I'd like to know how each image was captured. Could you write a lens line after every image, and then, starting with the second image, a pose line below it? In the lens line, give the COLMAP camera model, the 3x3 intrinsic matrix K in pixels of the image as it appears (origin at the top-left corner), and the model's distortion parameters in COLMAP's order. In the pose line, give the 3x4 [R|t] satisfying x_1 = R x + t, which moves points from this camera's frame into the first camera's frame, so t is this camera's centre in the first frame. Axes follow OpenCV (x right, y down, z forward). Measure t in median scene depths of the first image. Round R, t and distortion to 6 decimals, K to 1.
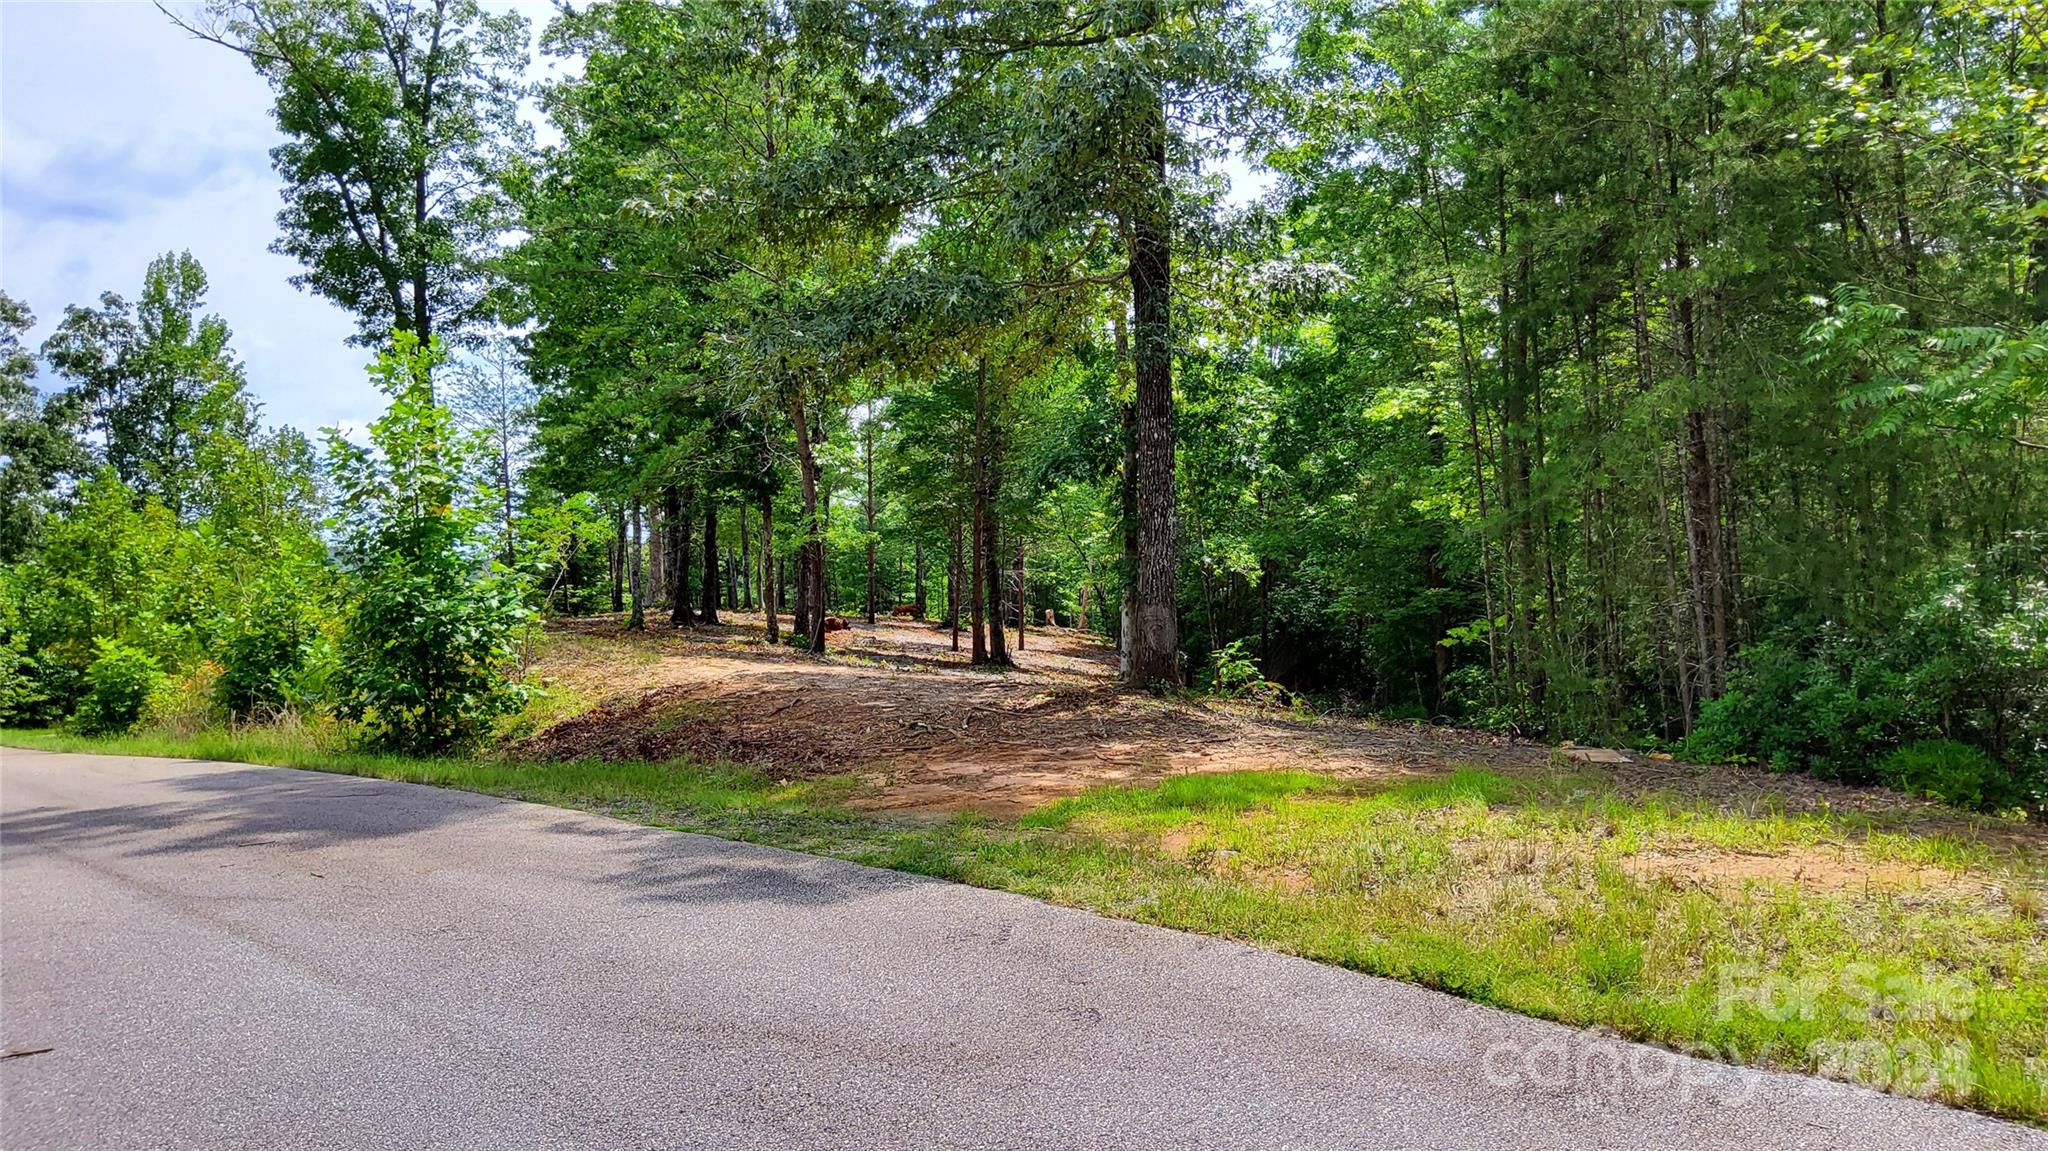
lens RADIAL K [[1518.3, 0, 1020.9], [0, 1518.3, 582.3], [0, 0, 1]] dist [0.049750, -0.097728]
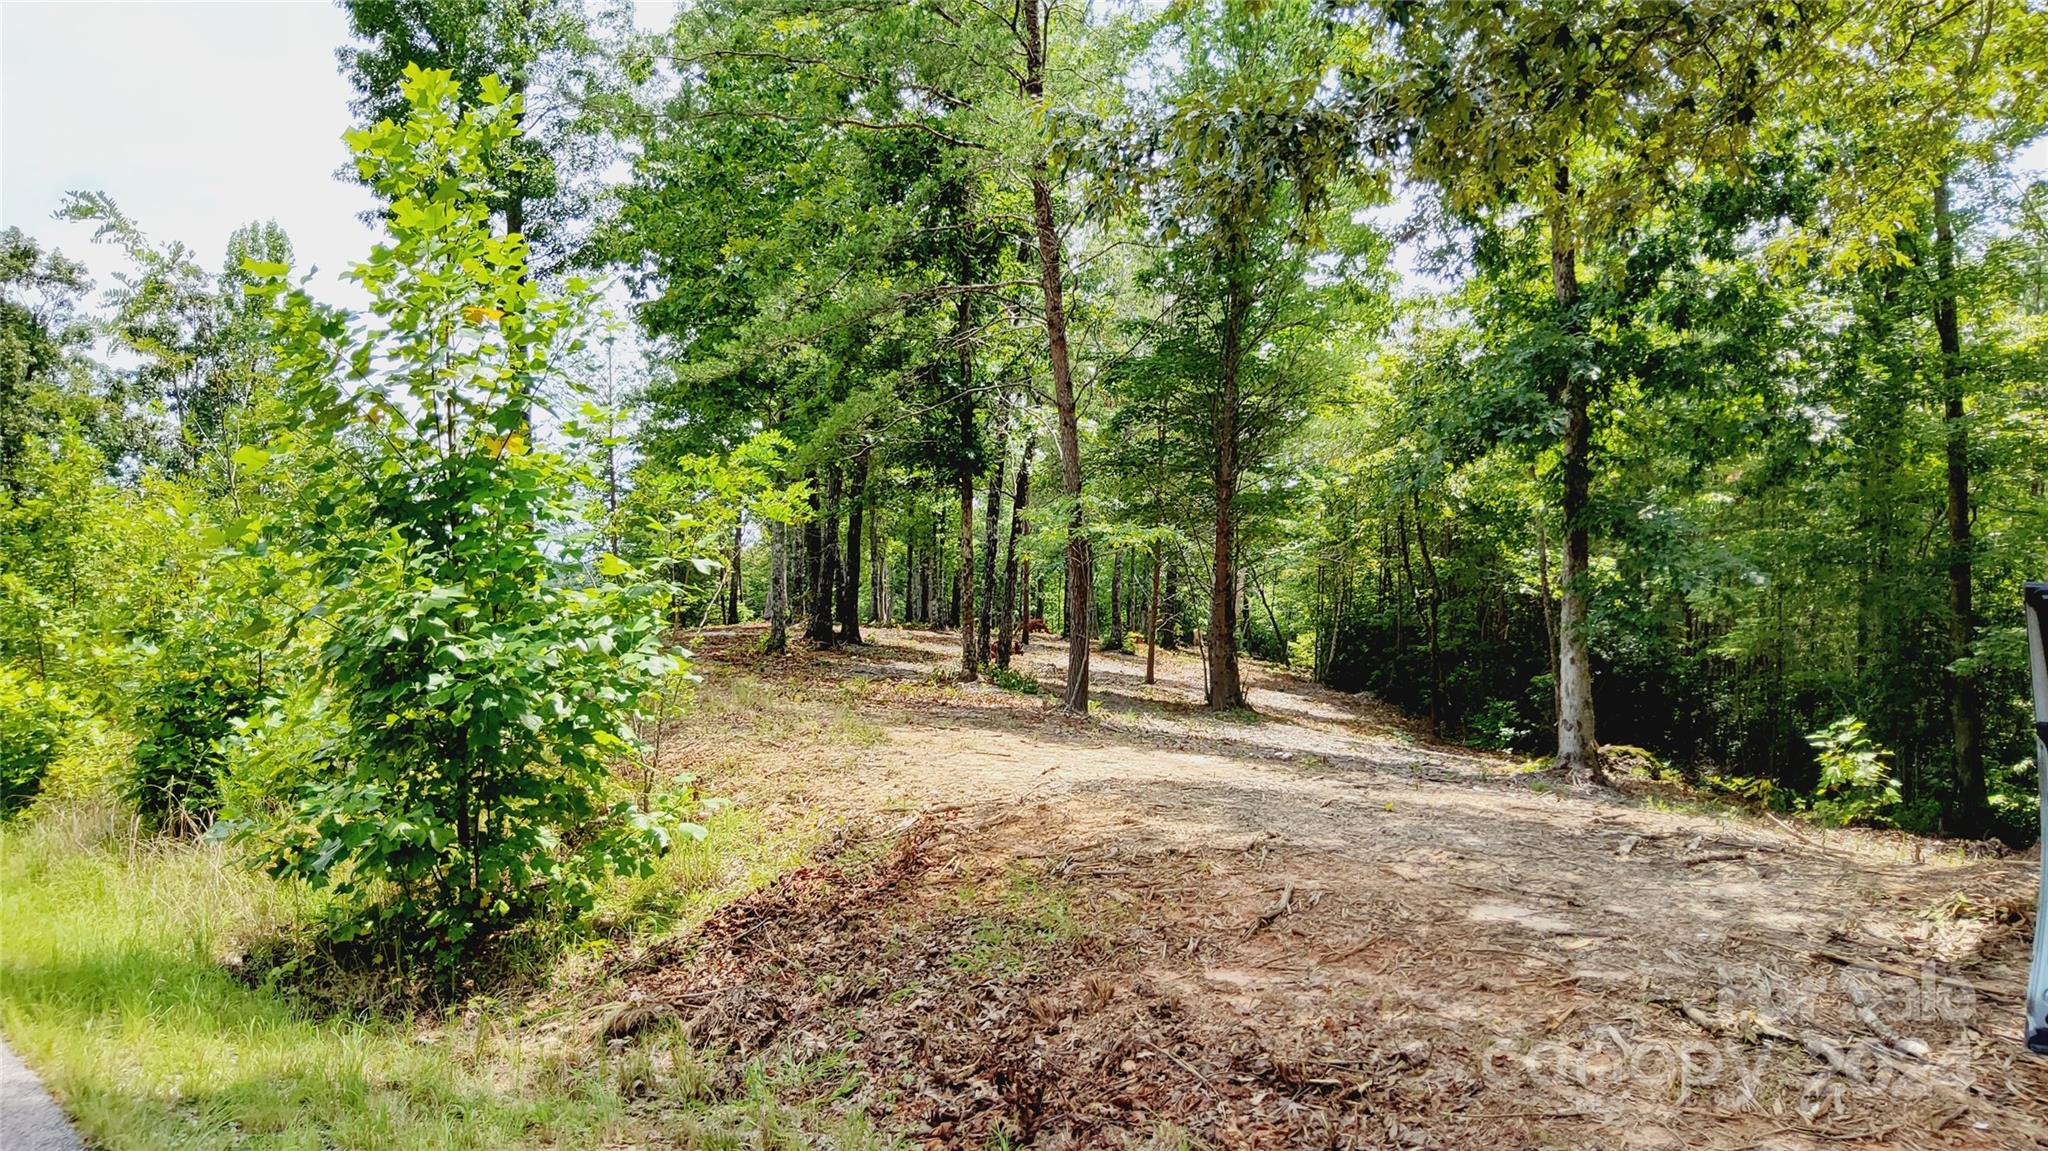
lens RADIAL K [[1520.6, 0, 1017.1], [0, 1520.6, 570.5], [0, 0, 1]] dist [0.060282, -0.114469]
pose [[0.997923, 0.018677, -0.061657, -0.071826], [-0.019667, 0.999687, -0.015490, -0.001399], [0.061348, 0.016671, 0.997977, 0.203550]]
